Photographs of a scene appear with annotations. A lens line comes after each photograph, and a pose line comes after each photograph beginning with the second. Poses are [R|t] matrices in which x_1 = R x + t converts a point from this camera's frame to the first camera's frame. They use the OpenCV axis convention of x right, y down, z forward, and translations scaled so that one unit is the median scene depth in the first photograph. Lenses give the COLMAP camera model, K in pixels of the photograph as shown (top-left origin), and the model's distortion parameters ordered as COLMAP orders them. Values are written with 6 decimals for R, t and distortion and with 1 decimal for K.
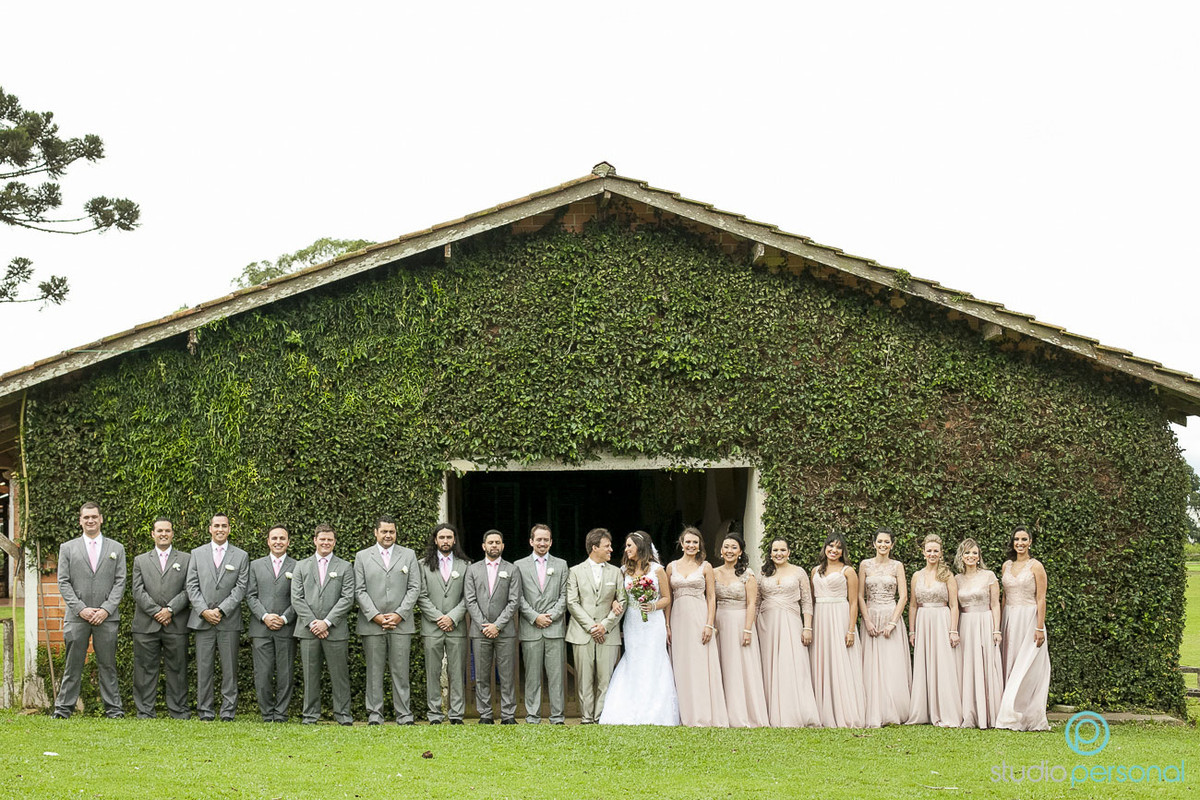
lens RADIAL K [[2040.0, 0, 590.5], [0, 2040.0, 342.2], [0, 0, 1]] dist [-0.125767, 0.000000]
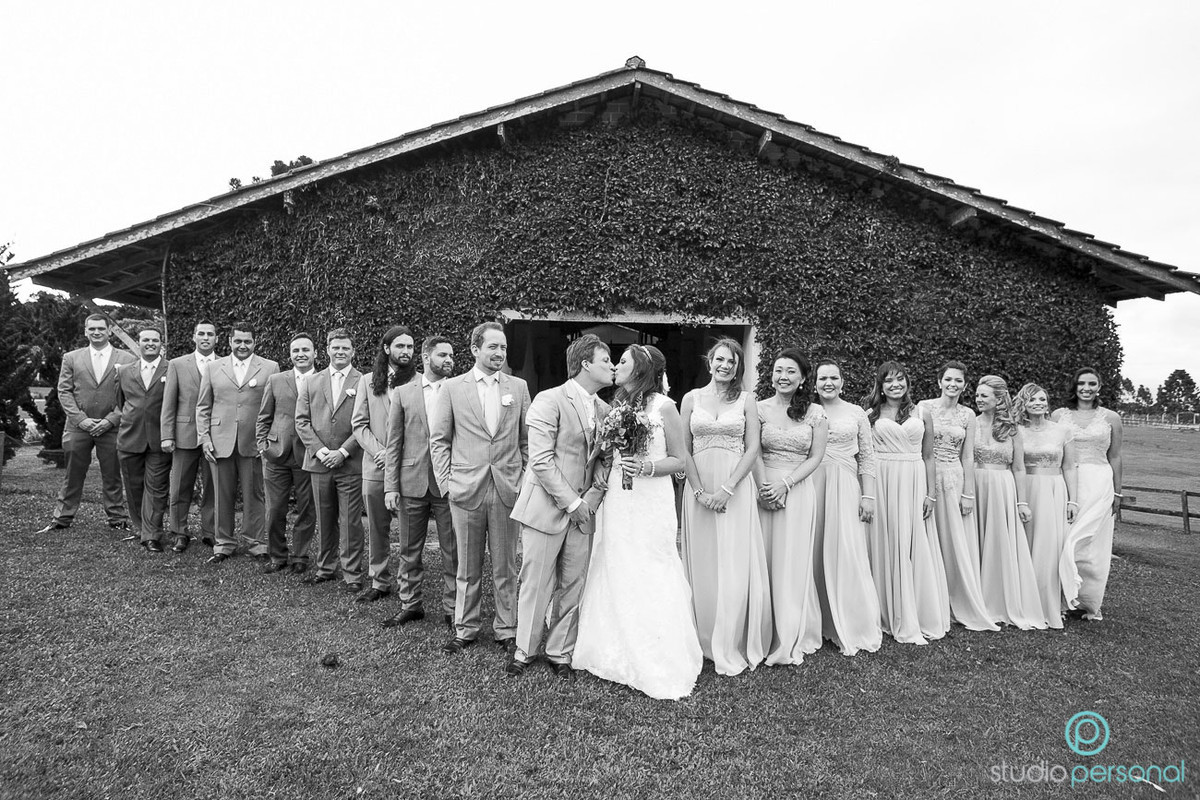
lens RADIAL K [[751.5, 0, 582.6], [0, 751.5, 382.2], [0, 0, 1]] dist [-0.057834, 0.014116]
pose [[0.996132, 0.038854, -0.078809, 0.016933], [-0.032715, 0.996437, 0.077738, 0.064846], [0.081548, -0.074859, 0.993854, 0.557421]]
